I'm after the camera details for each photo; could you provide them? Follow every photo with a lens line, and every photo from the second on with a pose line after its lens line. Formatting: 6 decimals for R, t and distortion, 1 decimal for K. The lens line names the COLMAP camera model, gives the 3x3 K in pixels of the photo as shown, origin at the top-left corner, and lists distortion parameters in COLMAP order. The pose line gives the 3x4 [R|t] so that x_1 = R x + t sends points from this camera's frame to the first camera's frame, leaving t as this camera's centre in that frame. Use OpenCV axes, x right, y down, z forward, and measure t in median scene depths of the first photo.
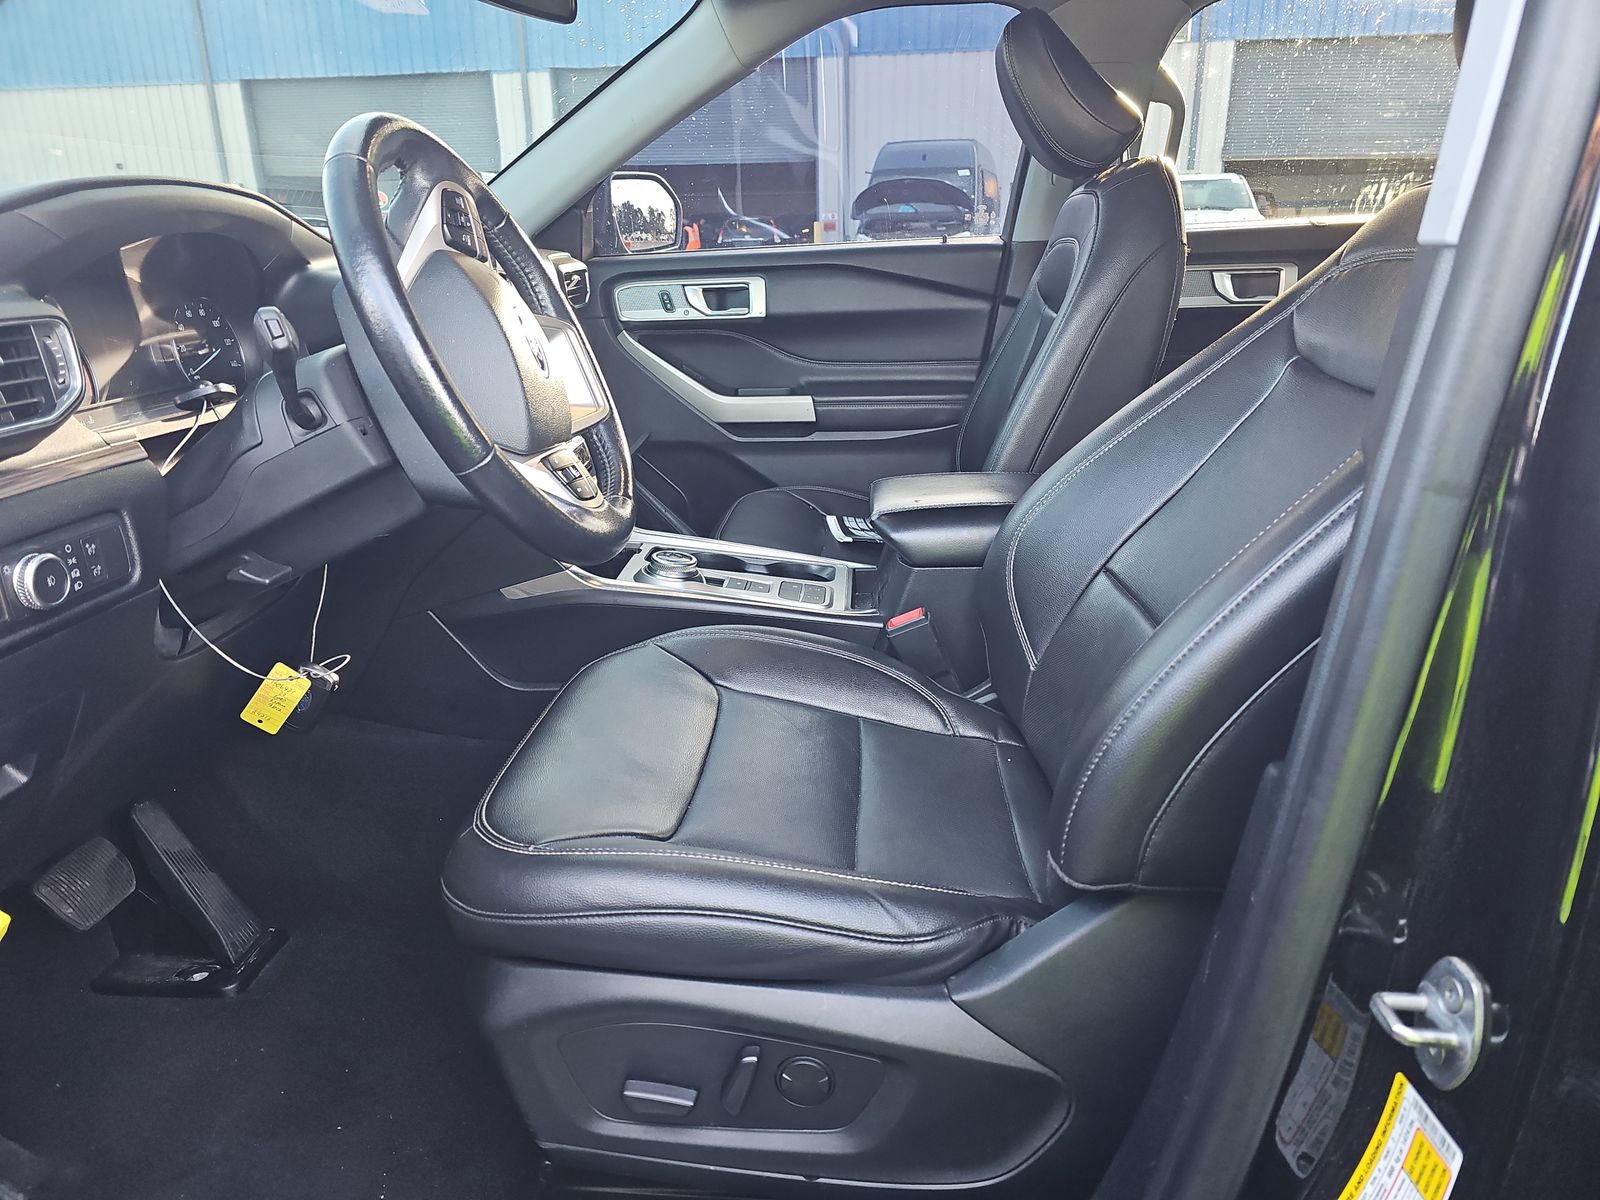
lens RADIAL K [[1088.7, 0, 800.0], [0, 1088.7, 600.0], [0, 0, 1]] dist [0.073889, -0.004976]
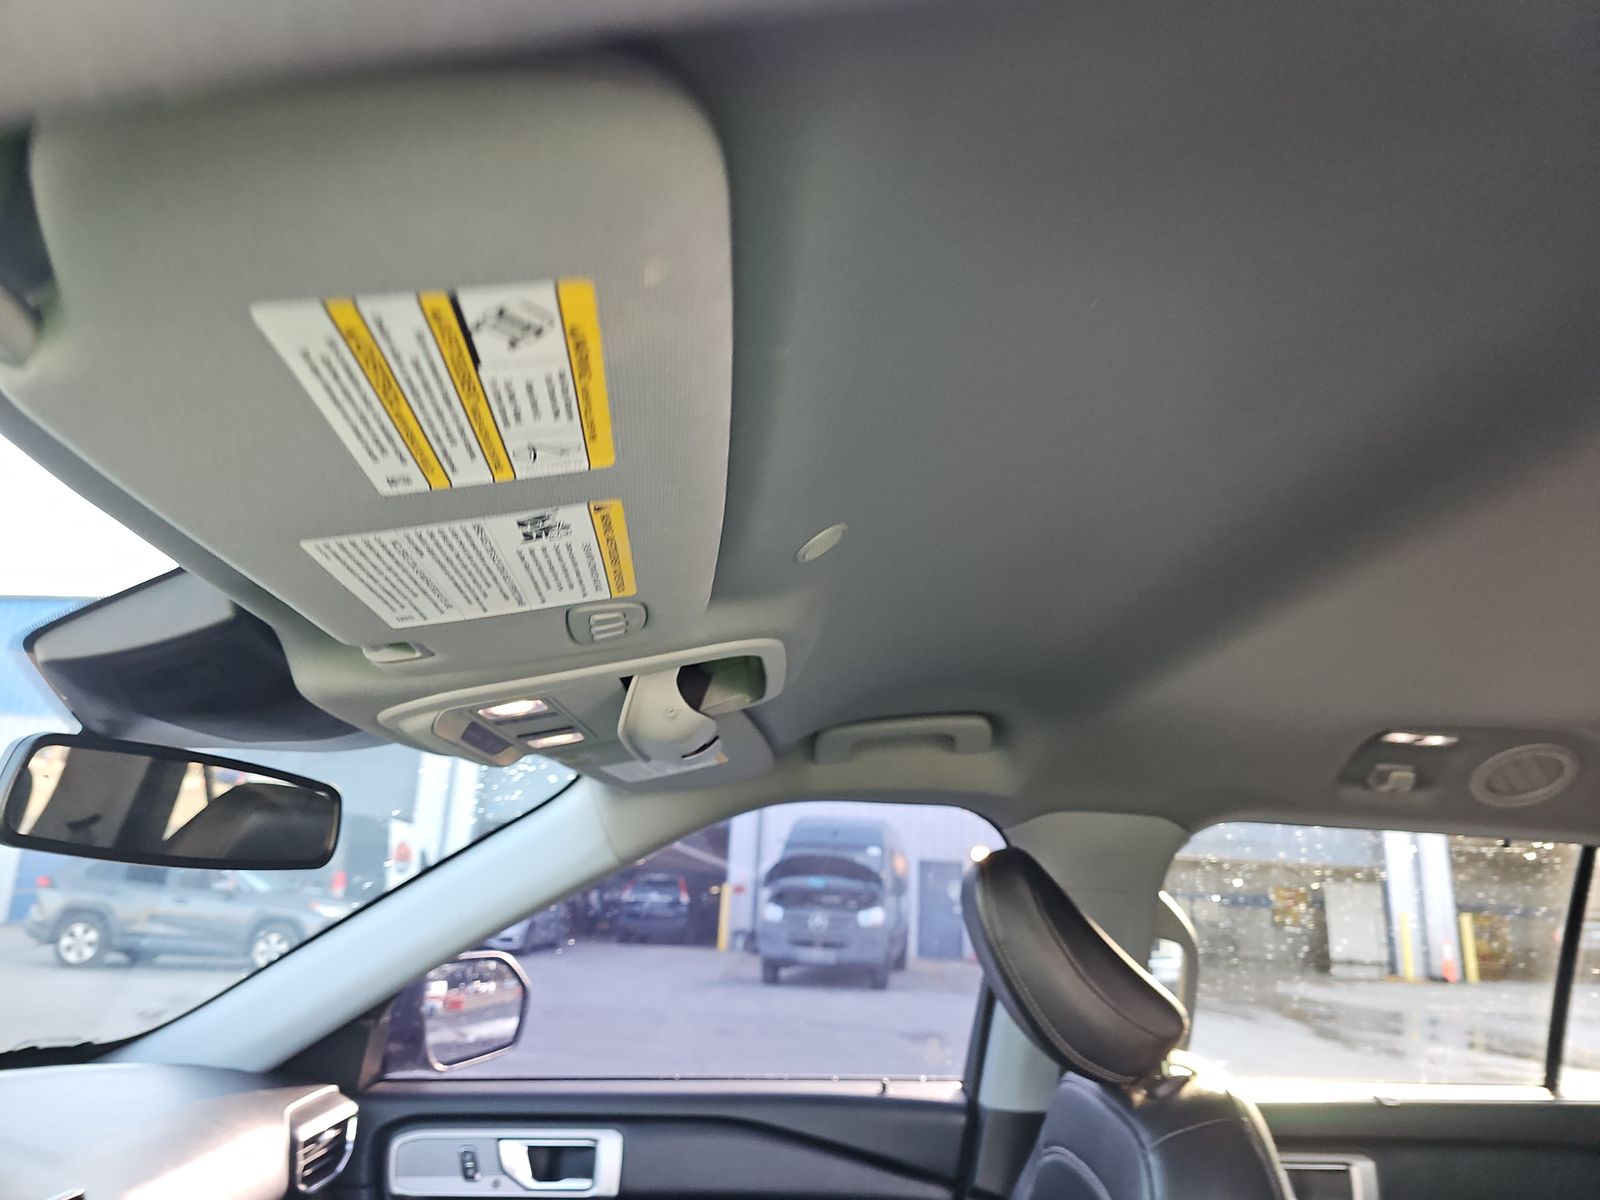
lens RADIAL K [[1085.7, 0, 734.5], [0, 1085.7, 595.6], [0, 0, 1]] dist [0.003696, 0.001402]
pose [[0.996214, 0.086906, -0.002183, 0.009699], [-0.074153, 0.836381, -0.543109, -0.212813], [-0.045374, 0.541215, 0.839659, 0.252058]]
